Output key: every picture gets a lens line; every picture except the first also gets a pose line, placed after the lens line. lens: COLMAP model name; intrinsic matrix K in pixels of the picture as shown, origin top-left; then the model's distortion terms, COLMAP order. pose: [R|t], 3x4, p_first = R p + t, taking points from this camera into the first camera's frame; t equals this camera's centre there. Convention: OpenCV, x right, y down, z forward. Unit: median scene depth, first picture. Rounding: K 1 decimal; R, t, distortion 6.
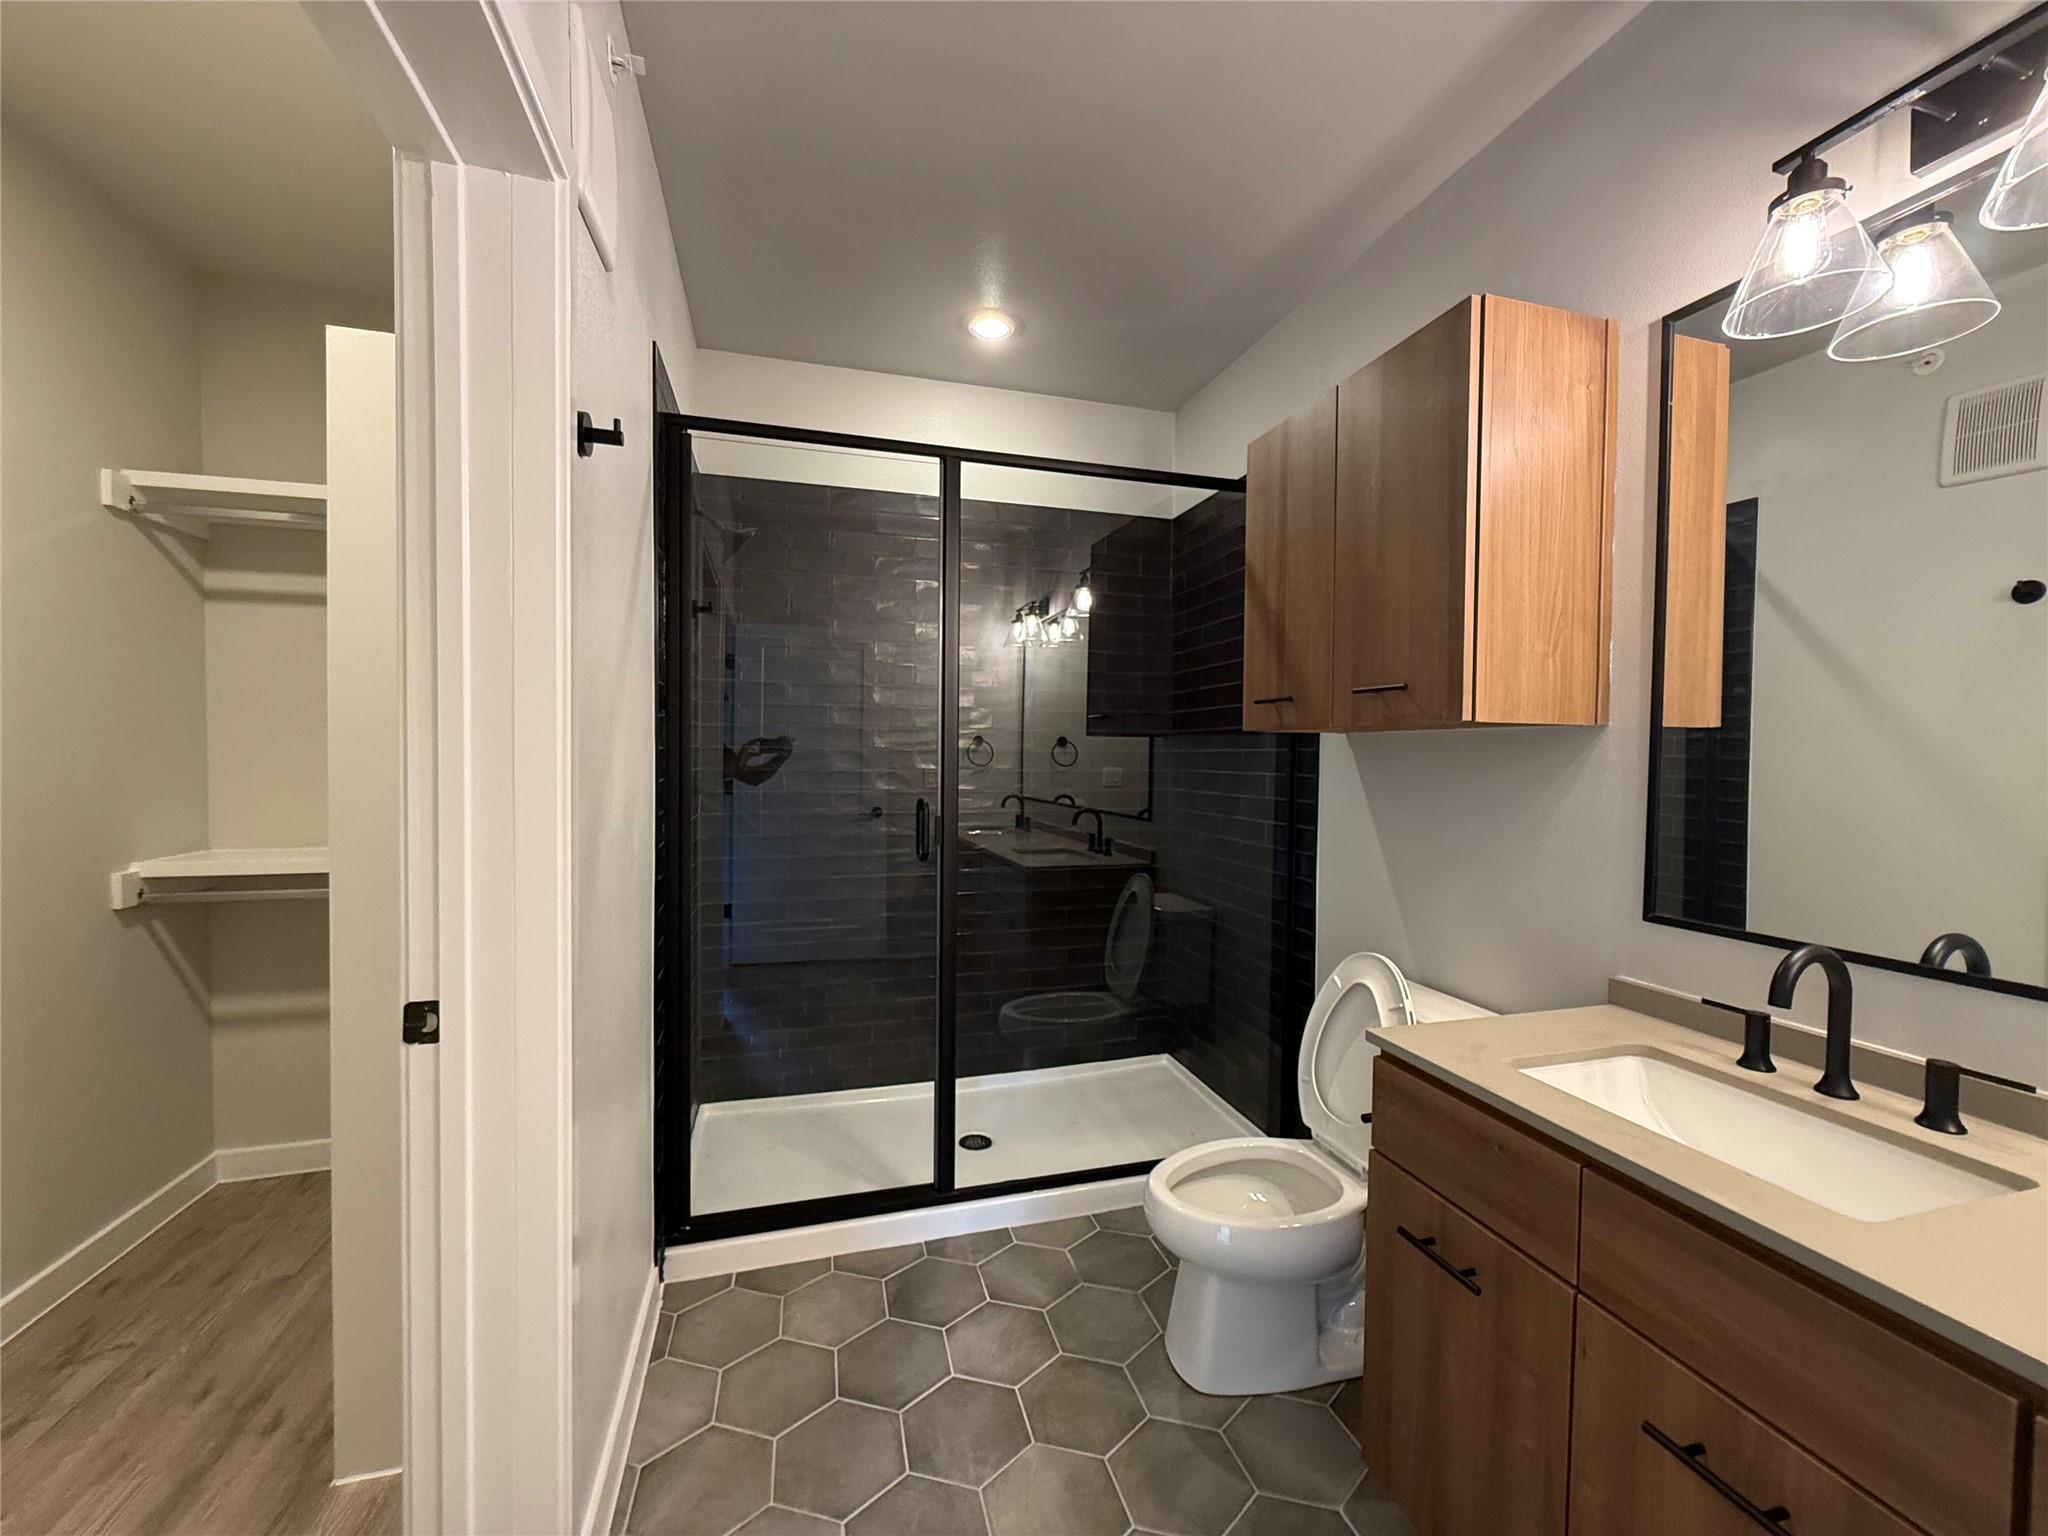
lens RADIAL K [[821.3, 0, 1018.5], [0, 821.3, 769.5], [0, 0, 1]] dist [0.000513, 0.002103]
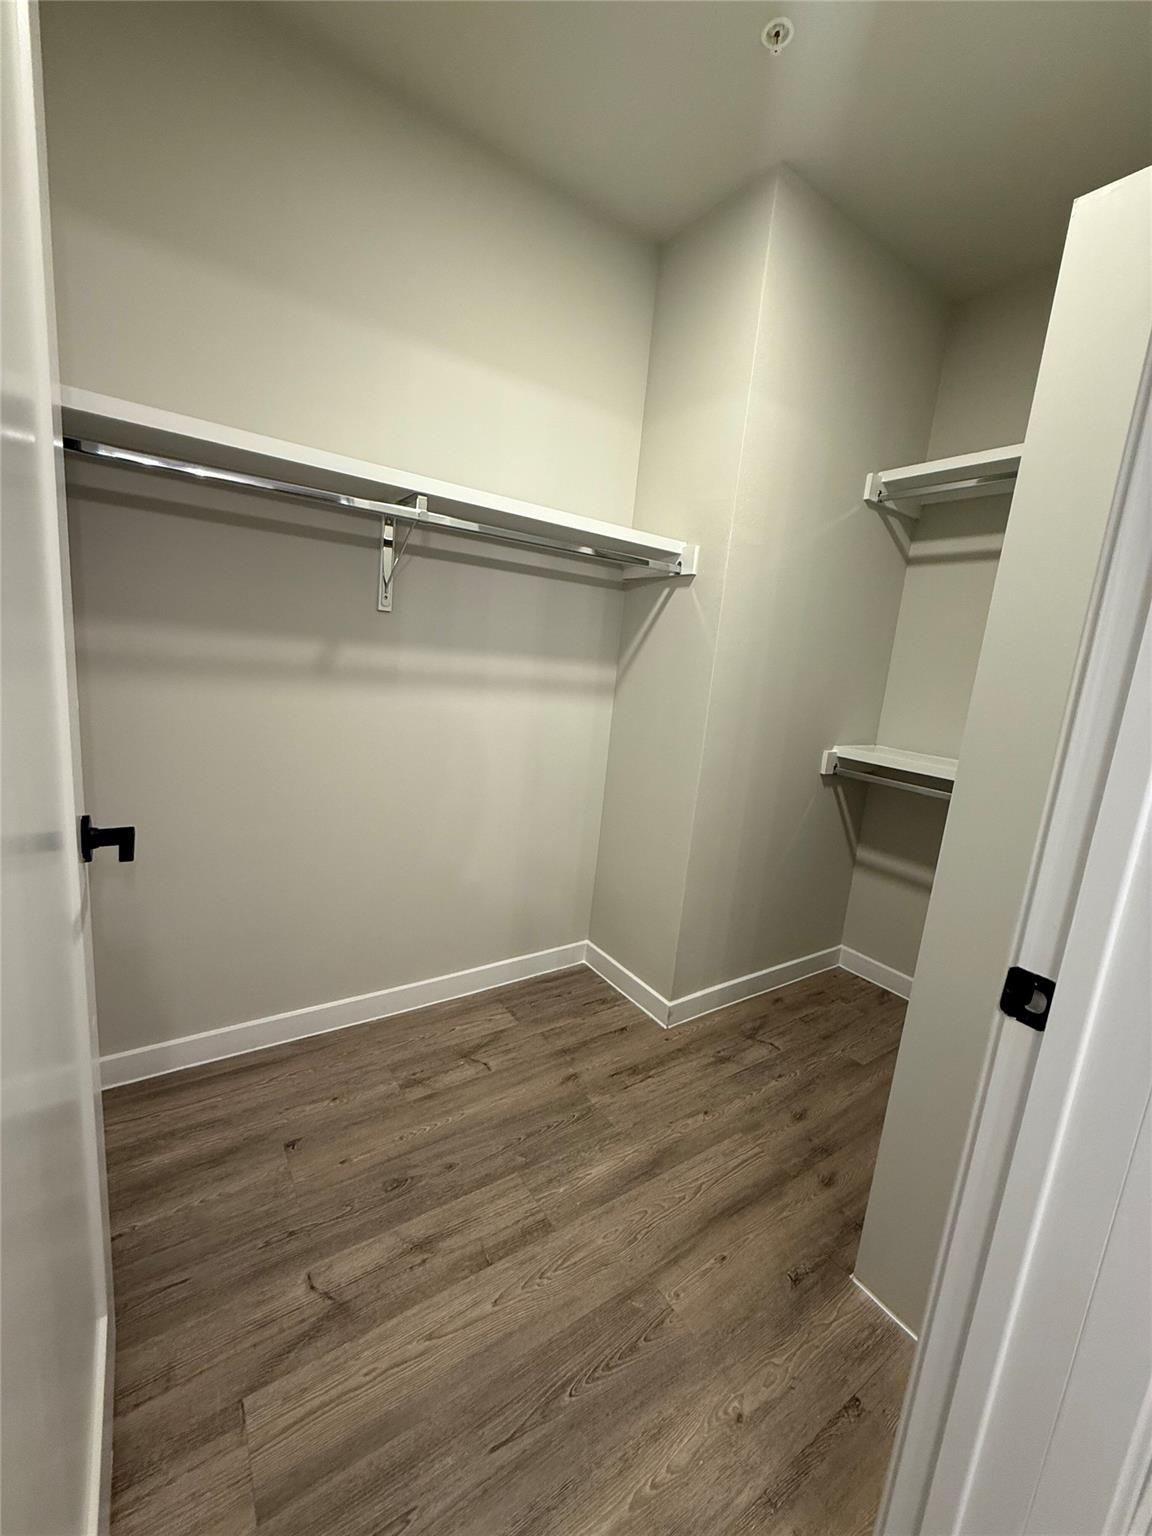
lens RADIAL K [[616.0, 0, 578.5], [0, 616.0, 769.1], [0, 0, 1]] dist [0.000513, 0.002103]
pose [[0.317698, 0.189072, -0.929150, -0.181551], [-0.108624, 0.980724, 0.162425, 0.024678], [0.941949, 0.049326, 0.332112, 0.200853]]
